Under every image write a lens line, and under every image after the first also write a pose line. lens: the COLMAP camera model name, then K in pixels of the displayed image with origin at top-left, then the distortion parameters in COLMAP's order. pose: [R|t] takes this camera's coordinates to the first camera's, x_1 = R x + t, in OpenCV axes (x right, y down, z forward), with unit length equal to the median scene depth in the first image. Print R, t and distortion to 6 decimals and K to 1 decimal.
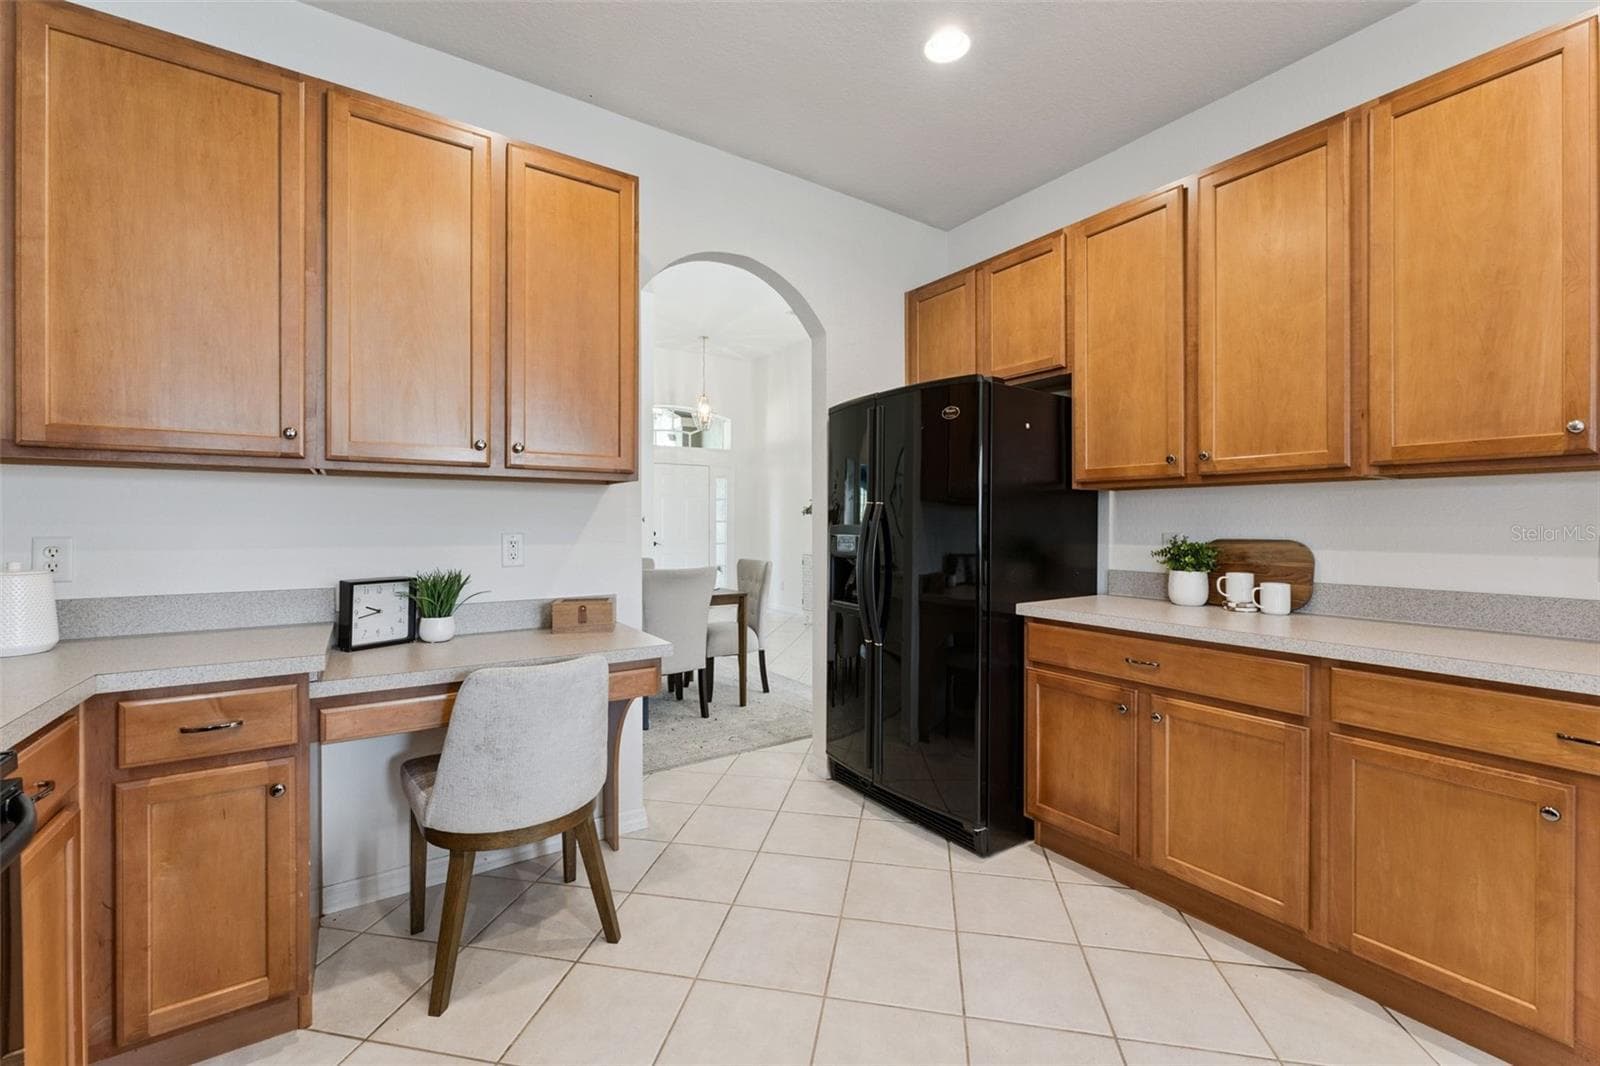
lens RADIAL K [[646.6, 0, 794.0], [0, 646.6, 524.5], [0, 0, 1]] dist [0.000154, 0.000027]
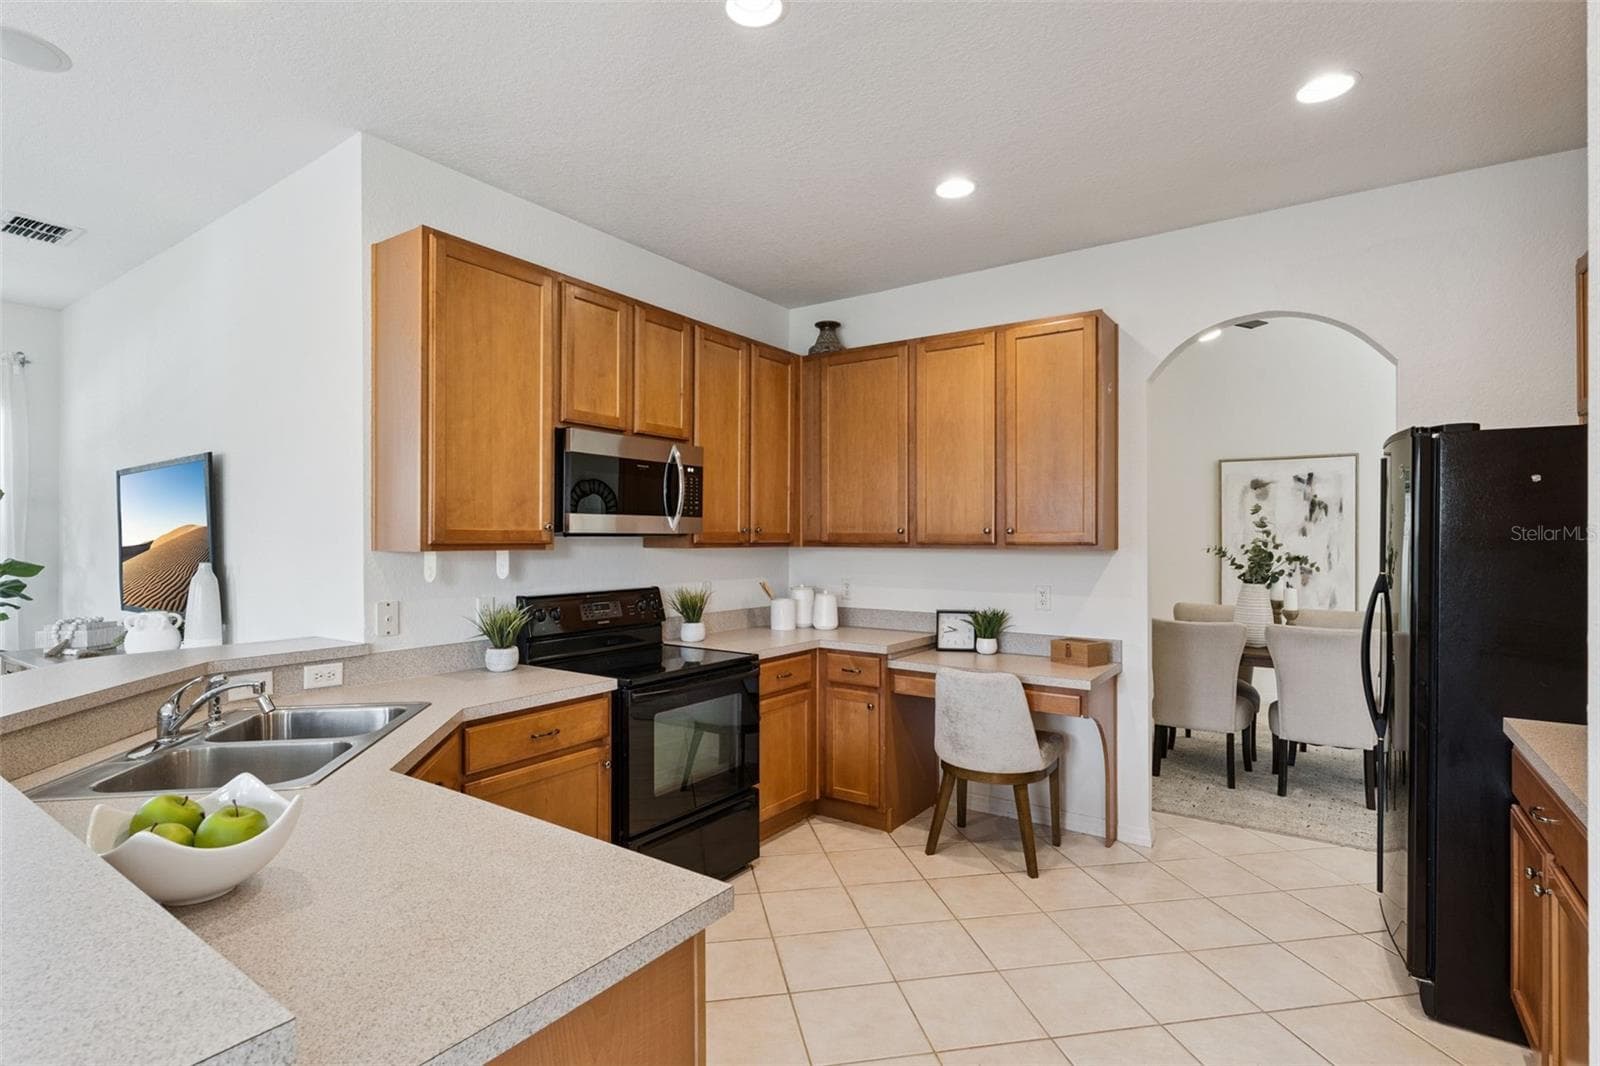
lens RADIAL K [[754.1, 0, 805.2], [0, 754.1, 529.6], [0, 0, 1]] dist [-0.004723, -0.000645]
pose [[0.393886, -0.009766, -0.919107, 0.985926], [-0.006189, 0.999893, -0.013277, -0.095763], [0.919138, 0.010918, 0.393783, -0.123141]]
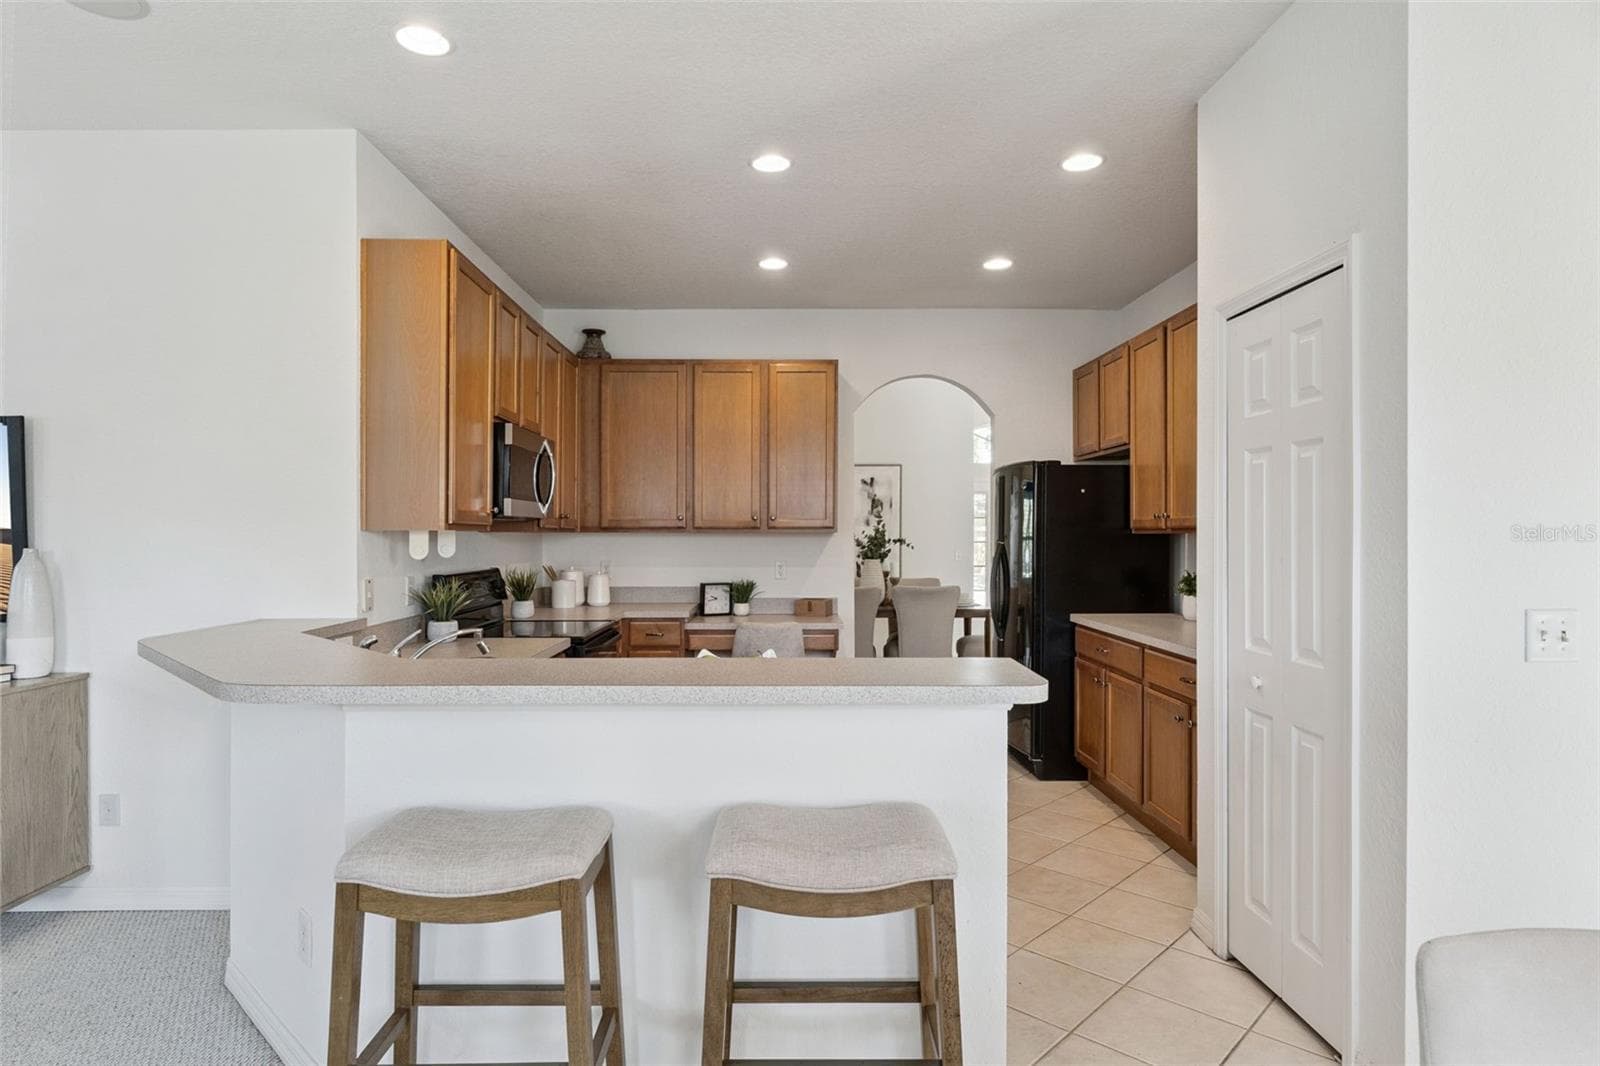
lens RADIAL K [[813.8, 0, 800.0], [0, 813.8, 533.0], [0, 0, 1]] dist [0.003689, 0.001006]
pose [[0.846265, -0.002460, -0.532757, 0.961564], [0.000770, 0.999994, -0.003394, -0.065438], [0.532762, 0.002462, 0.846261, -1.049112]]
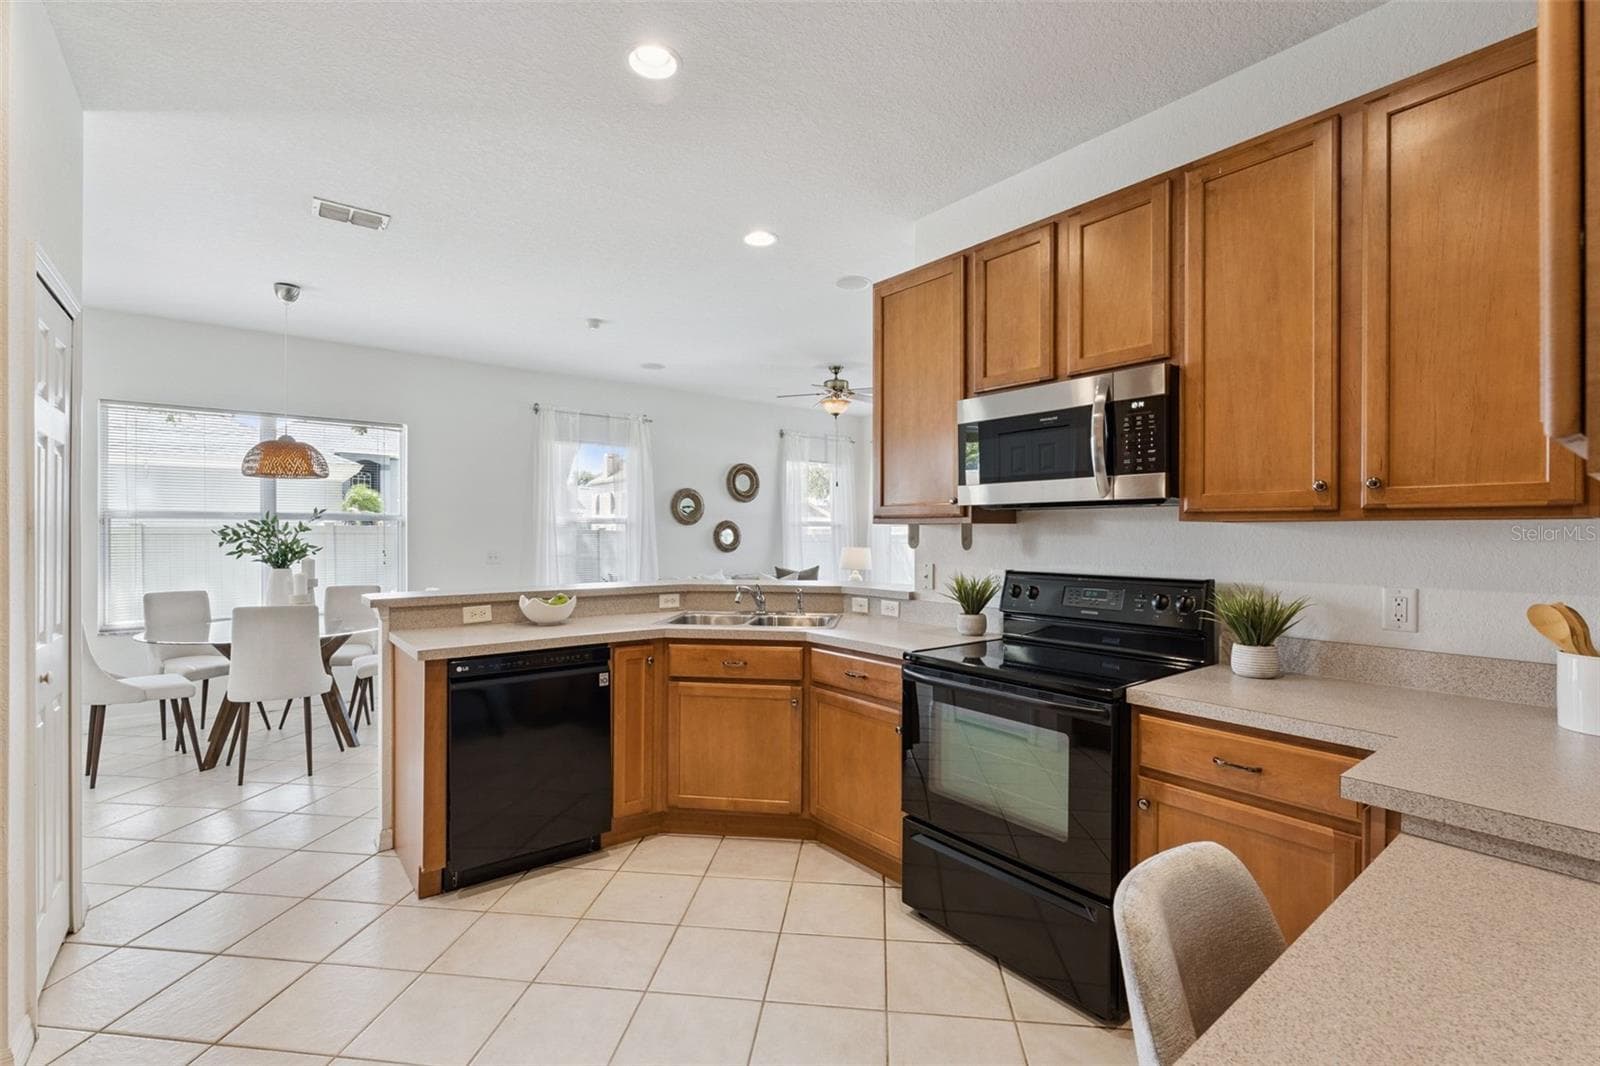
lens RADIAL K [[717.4, 0, 800.0], [0, 717.4, 533.0], [0, 0, 1]] dist [-0.004638, -0.000331]
pose [[-0.994349, -0.001419, -0.106149, -0.006898], [-0.002033, 0.999982, 0.005670, -0.061722], [0.106139, 0.005854, -0.994334, 1.271852]]
